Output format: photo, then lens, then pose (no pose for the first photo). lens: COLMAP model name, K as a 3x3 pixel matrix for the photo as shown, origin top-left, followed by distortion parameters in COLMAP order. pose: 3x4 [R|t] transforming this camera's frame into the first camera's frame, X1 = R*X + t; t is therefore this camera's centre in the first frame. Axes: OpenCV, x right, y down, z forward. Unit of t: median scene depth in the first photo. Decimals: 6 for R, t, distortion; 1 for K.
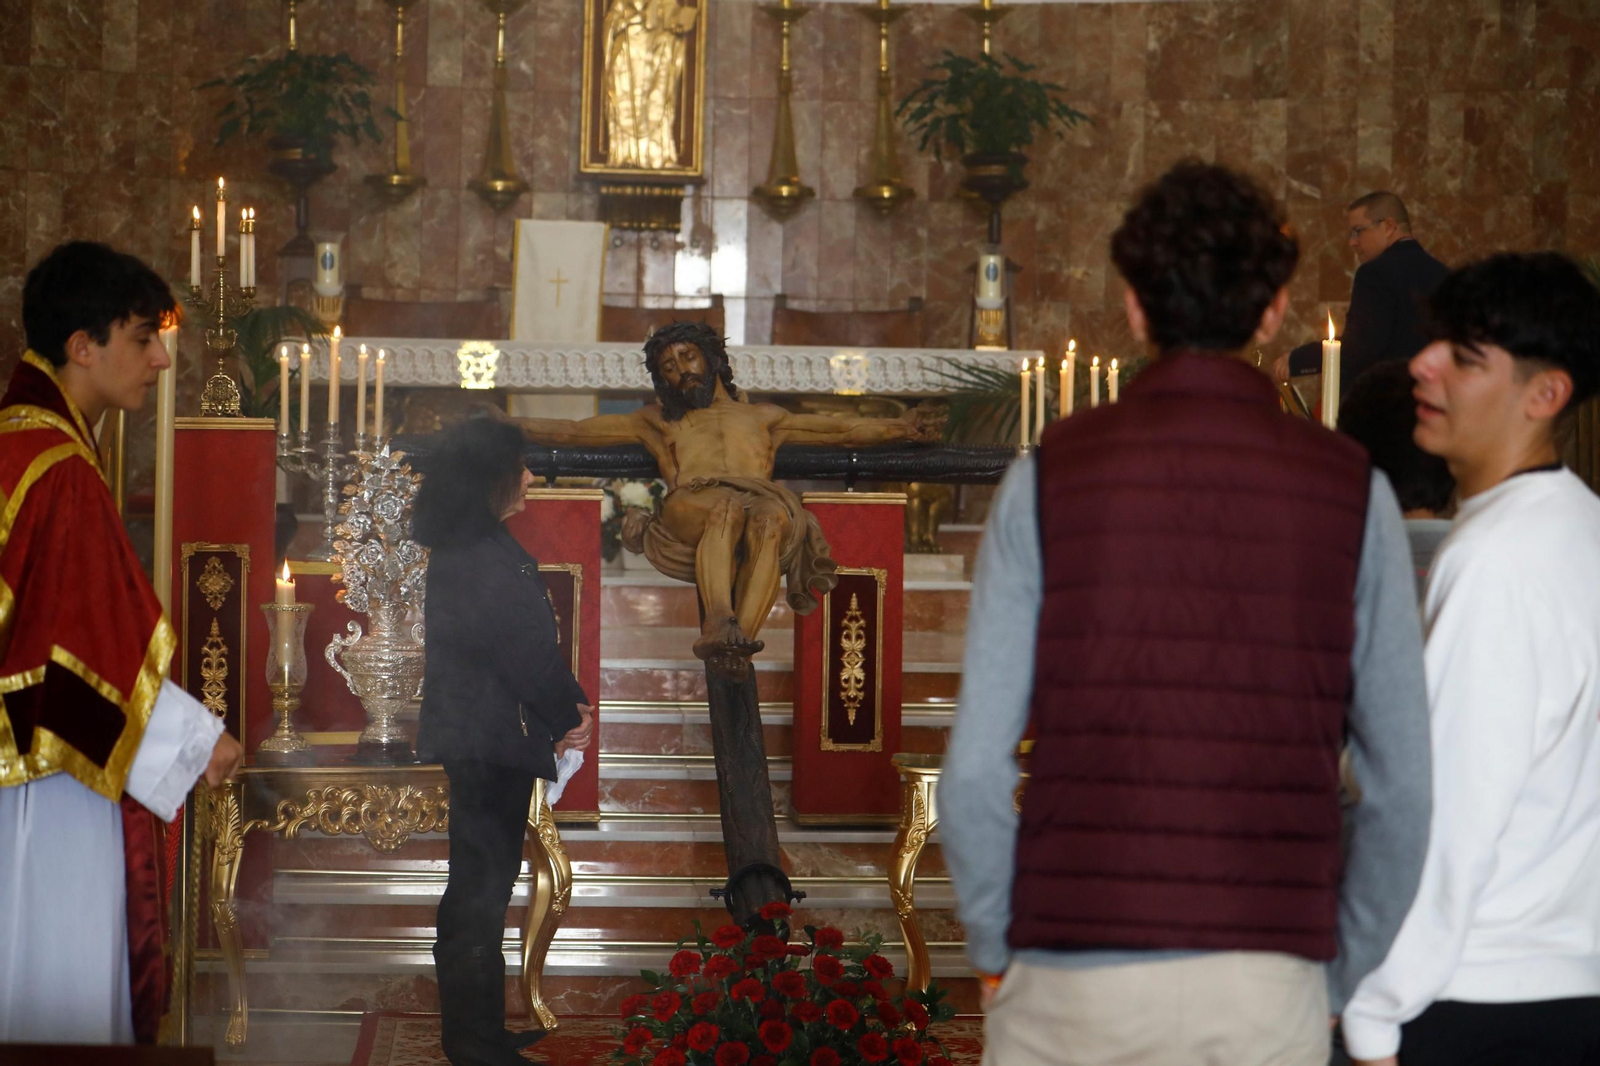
lens RADIAL K [[3633.9, 0, 802.6], [0, 3633.9, 572.2], [0, 0, 1]] dist [-0.157901, -0.043554]
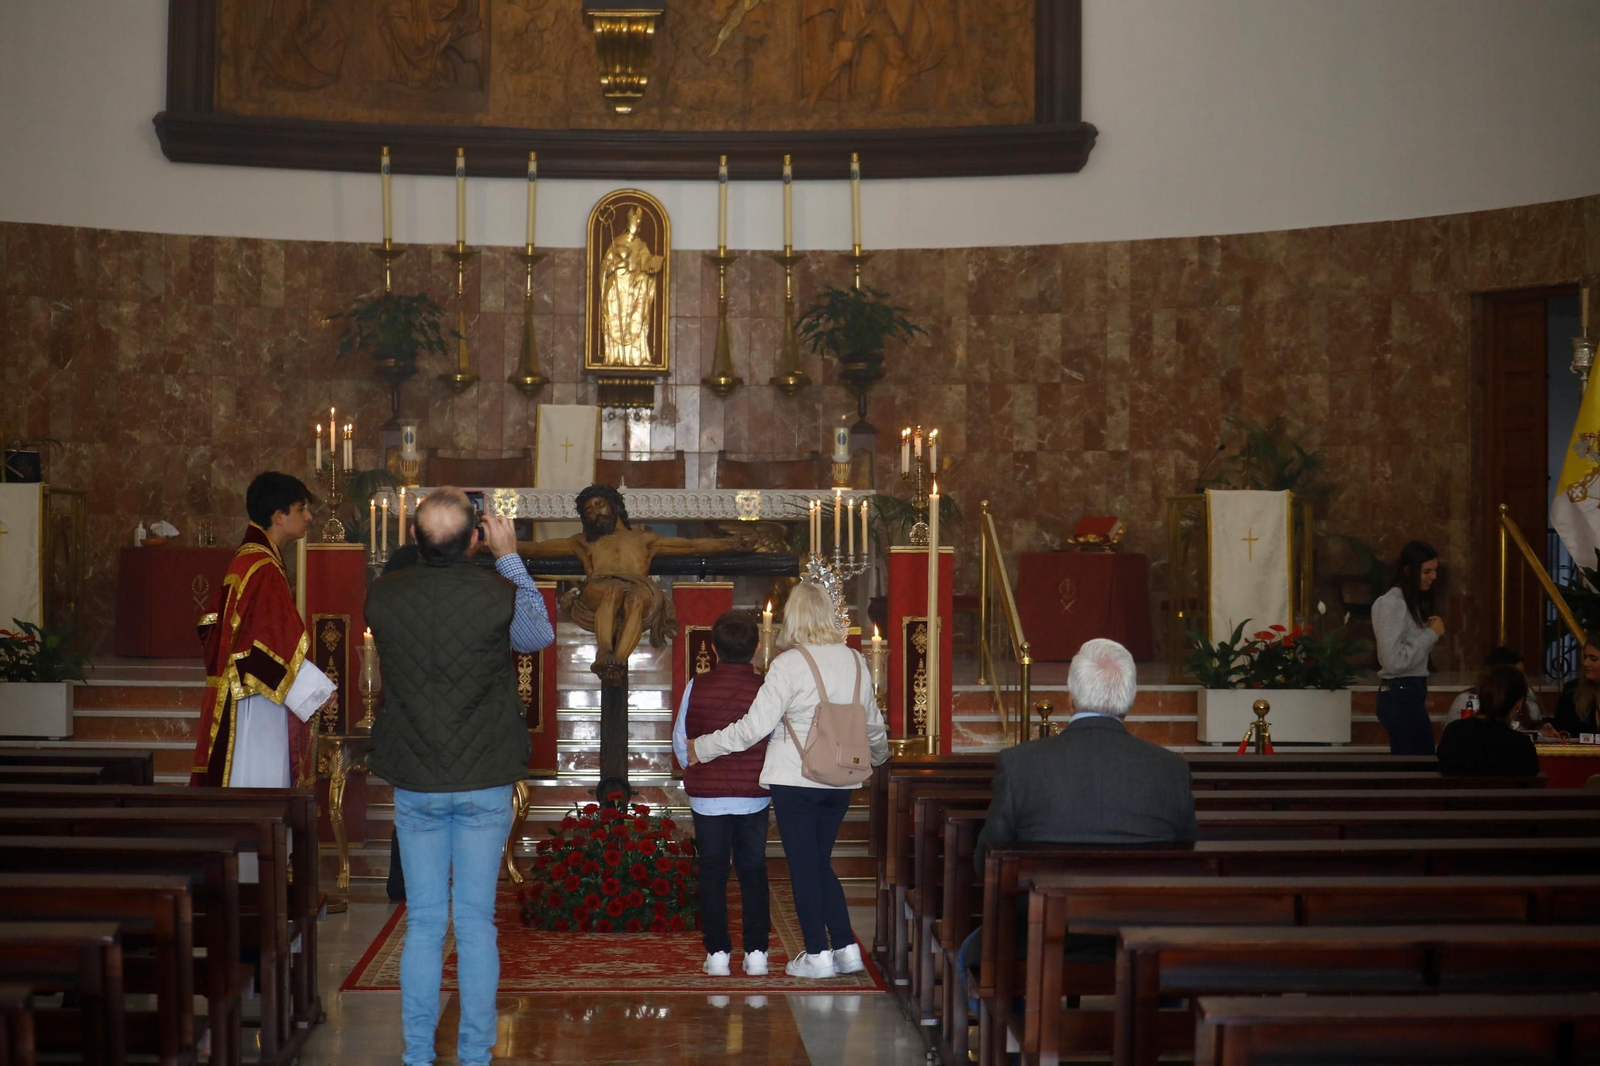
lens RADIAL K [[3336.7, 0, 800.0], [0, 3336.7, 533.0], [0, 0, 1]] dist [-0.214022, 0.032701]
pose [[0.999503, -0.012973, -0.028744, 0.066876], [0.011822, 0.999136, -0.039855, 0.011550], [0.029236, 0.039495, 0.998792, -0.361868]]
